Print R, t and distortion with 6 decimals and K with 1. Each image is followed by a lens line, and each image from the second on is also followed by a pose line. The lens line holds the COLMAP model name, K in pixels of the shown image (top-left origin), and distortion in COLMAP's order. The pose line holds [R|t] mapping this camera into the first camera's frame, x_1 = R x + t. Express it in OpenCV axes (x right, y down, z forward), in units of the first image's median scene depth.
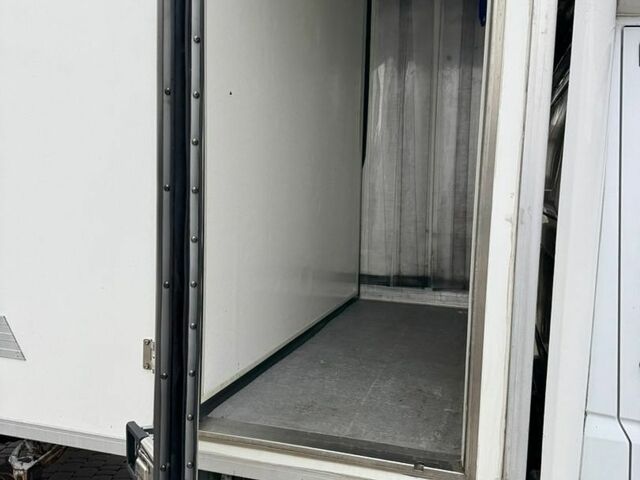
lens RADIAL K [[589.1, 0, 313.3], [0, 589.1, 242.0], [0, 0, 1]] dist [0.072374, -0.139217]
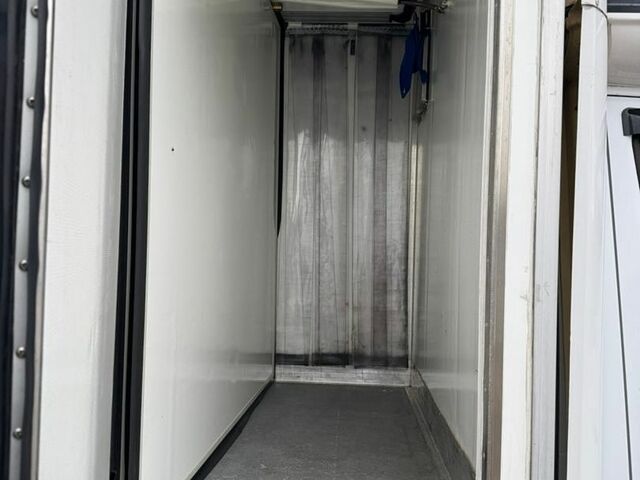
lens RADIAL K [[589.1, 0, 320.4], [0, 589.1, 240.7], [0, 0, 1]] dist [0.072374, -0.139217]
pose [[0.971347, 0.004249, 0.237628, -0.073617], [0.024364, 0.992793, -0.117343, -0.010154], [-0.236414, 0.119771, 0.964242, 0.087123]]
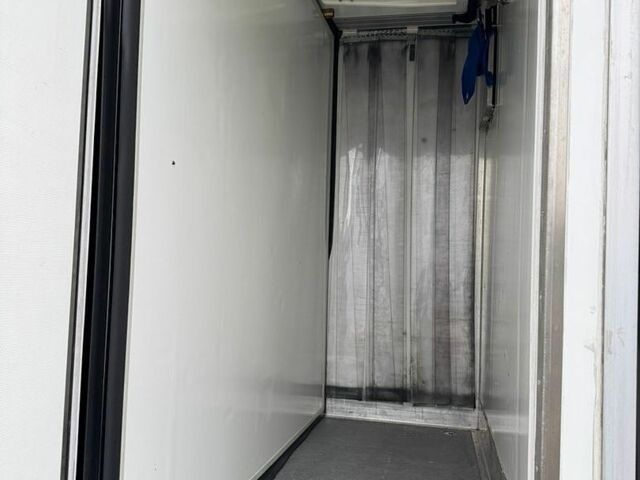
lens RADIAL K [[589.1, 0, 307.4], [0, 589.1, 239.9], [0, 0, 1]] dist [0.072374, -0.139217]
pose [[0.996965, 0.012188, 0.076889, -0.014896], [-0.000325, 0.988312, -0.152446, -0.022674], [-0.077848, 0.151959, 0.985316, 0.148207]]
